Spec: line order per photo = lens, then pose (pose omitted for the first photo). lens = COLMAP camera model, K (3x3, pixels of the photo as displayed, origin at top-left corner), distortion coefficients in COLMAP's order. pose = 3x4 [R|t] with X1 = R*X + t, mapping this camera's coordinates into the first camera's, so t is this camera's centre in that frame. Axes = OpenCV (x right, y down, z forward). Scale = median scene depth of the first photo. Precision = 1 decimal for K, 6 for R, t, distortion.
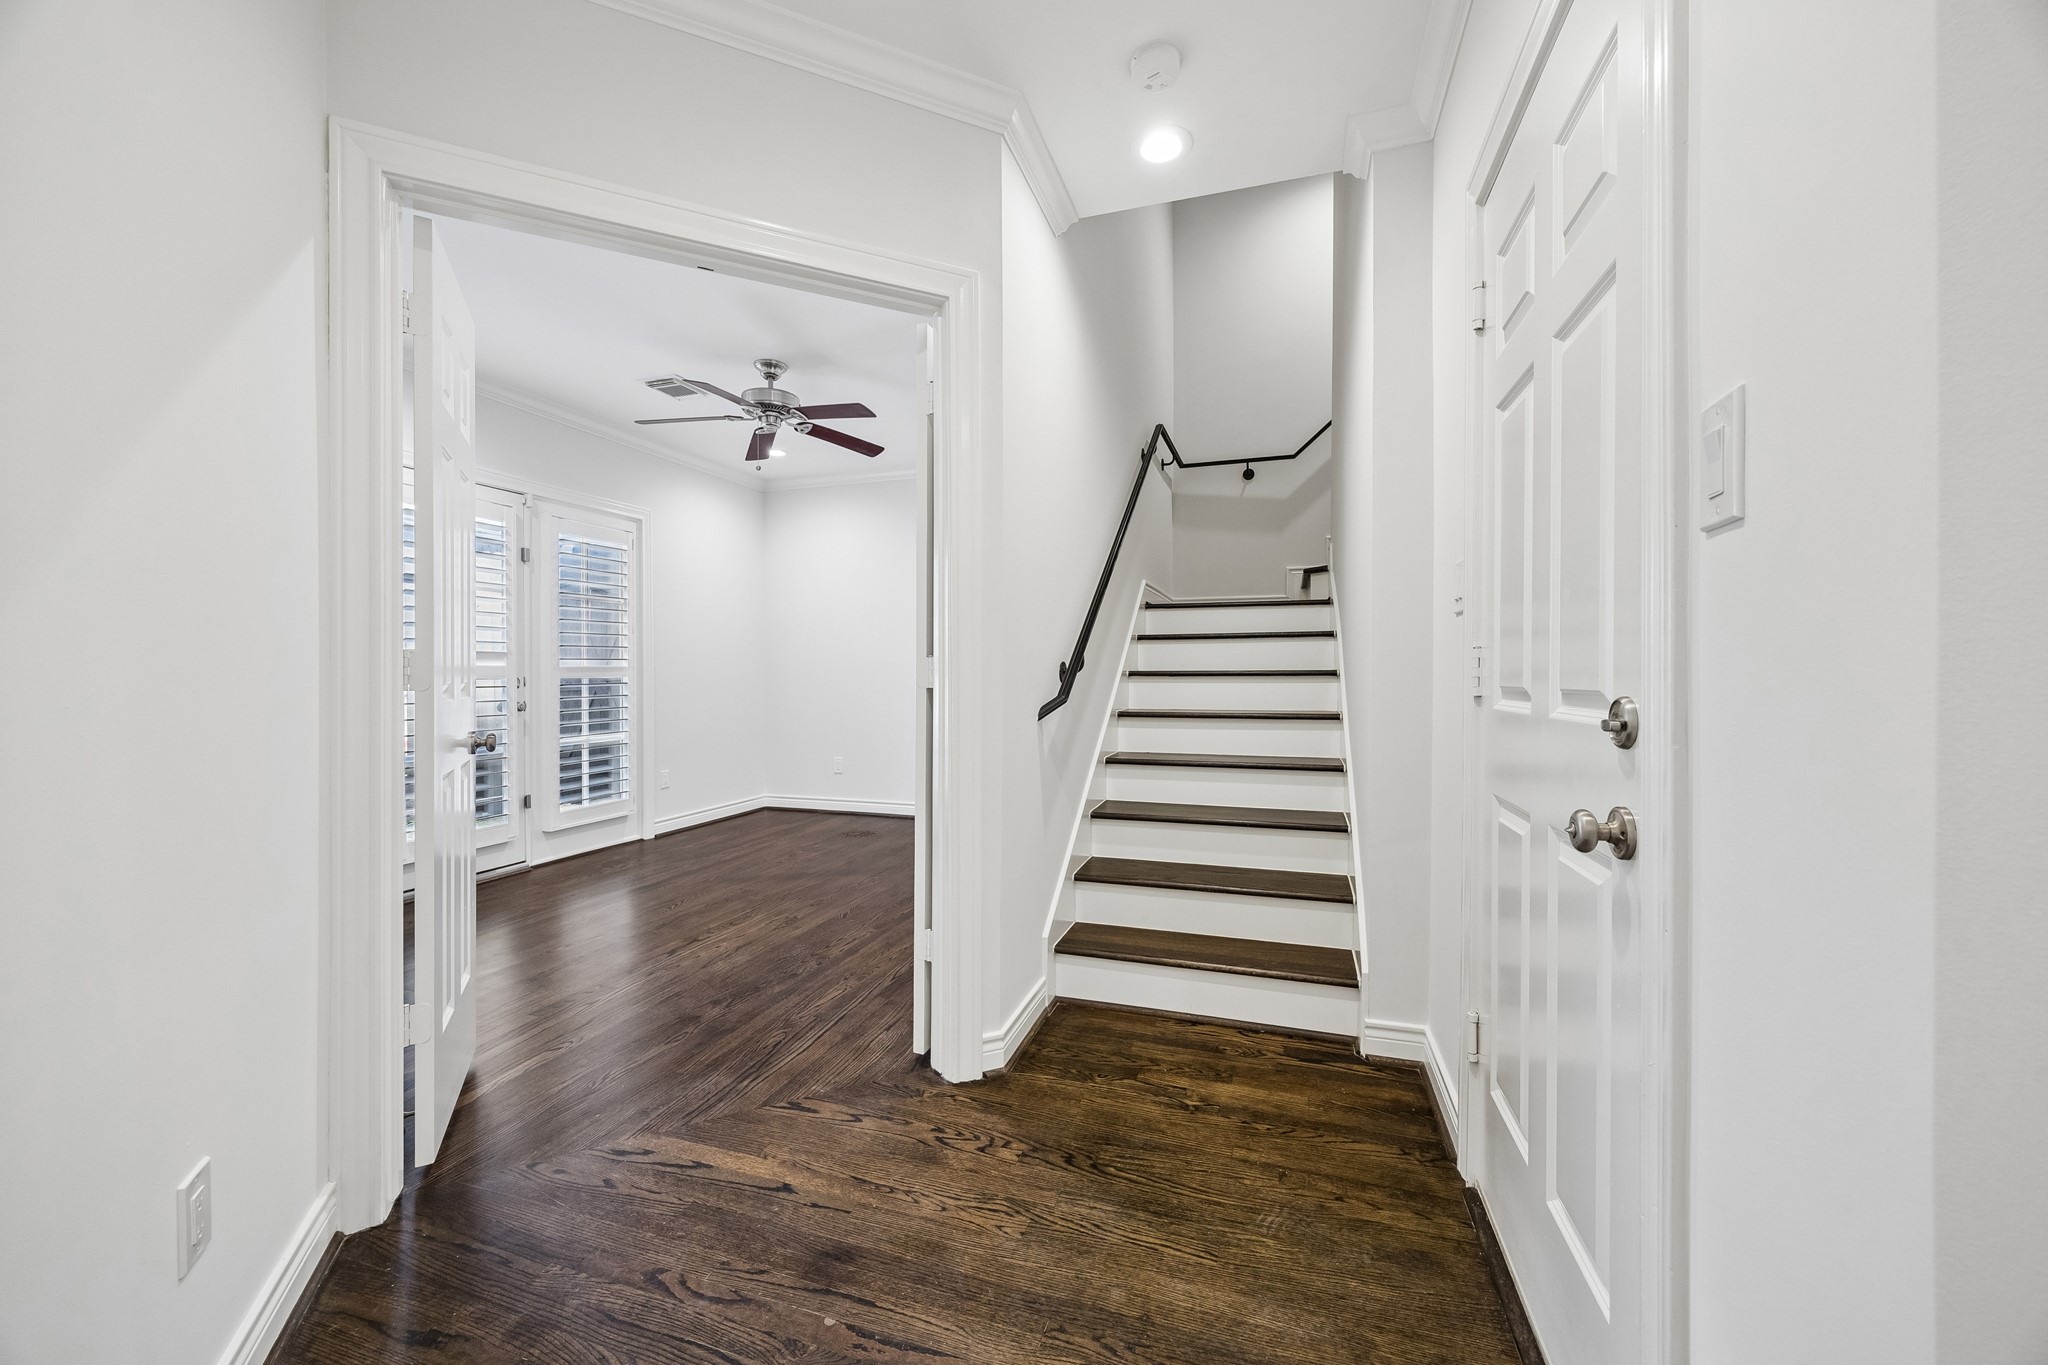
lens RADIAL K [[789.2, 0, 1027.3], [0, 789.2, 665.3], [0, 0, 1]] dist [-0.002550, -0.000527]
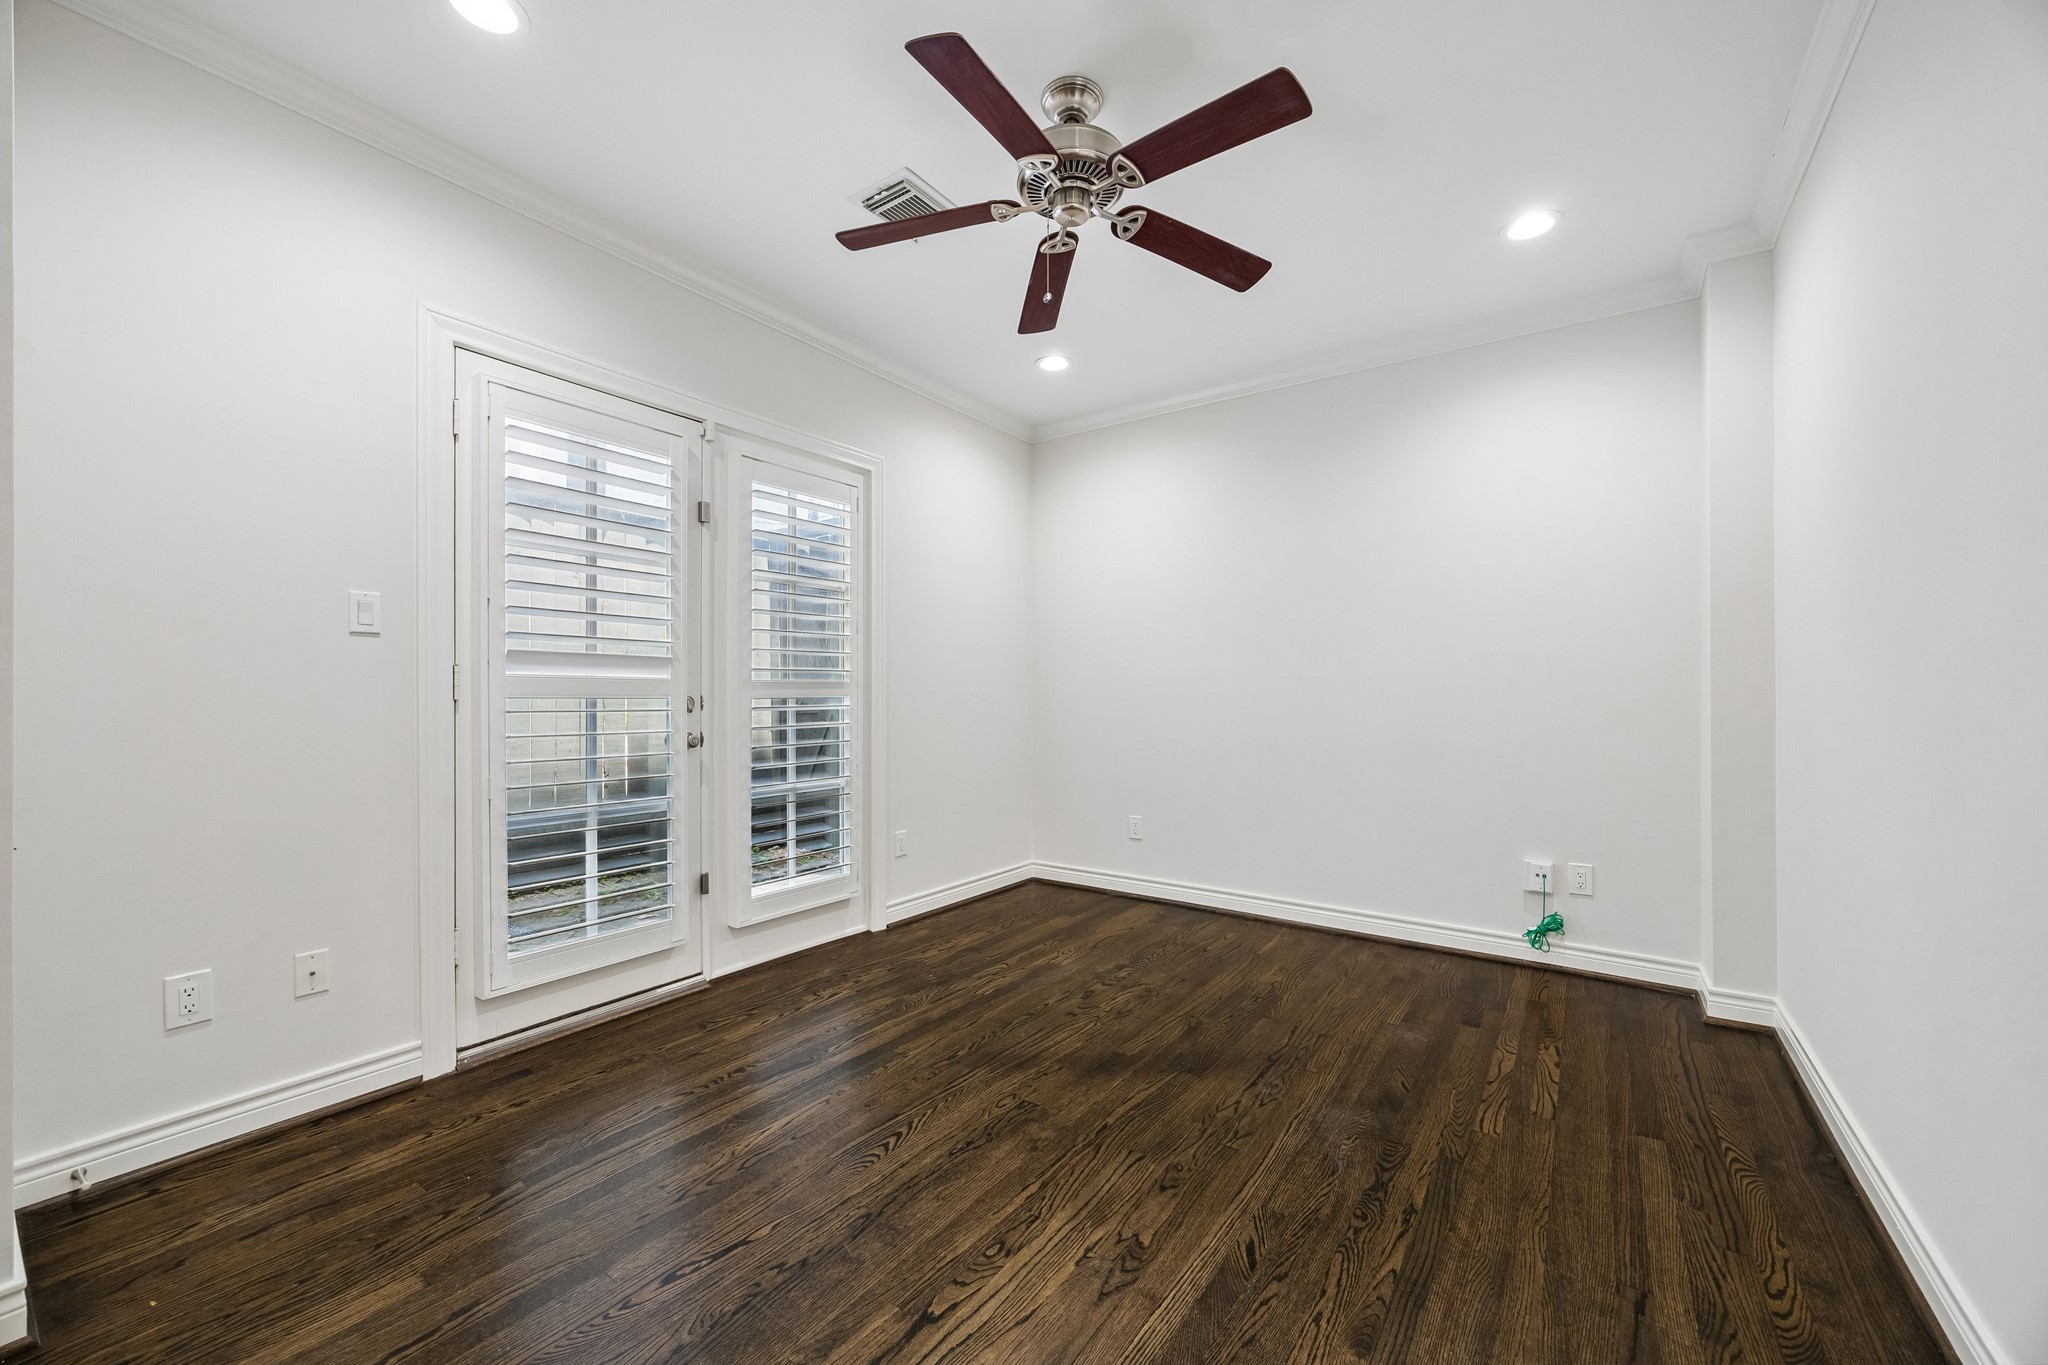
lens RADIAL K [[794.3, 0, 1037.9], [0, 794.3, 692.2], [0, 0, 1]] dist [-0.000575, 0.000122]
pose [[0.958793, 0.005419, -0.284054, -0.171659], [-0.003905, 0.999975, 0.005896, 0.006753], [0.284078, -0.004544, 0.958790, 0.429277]]
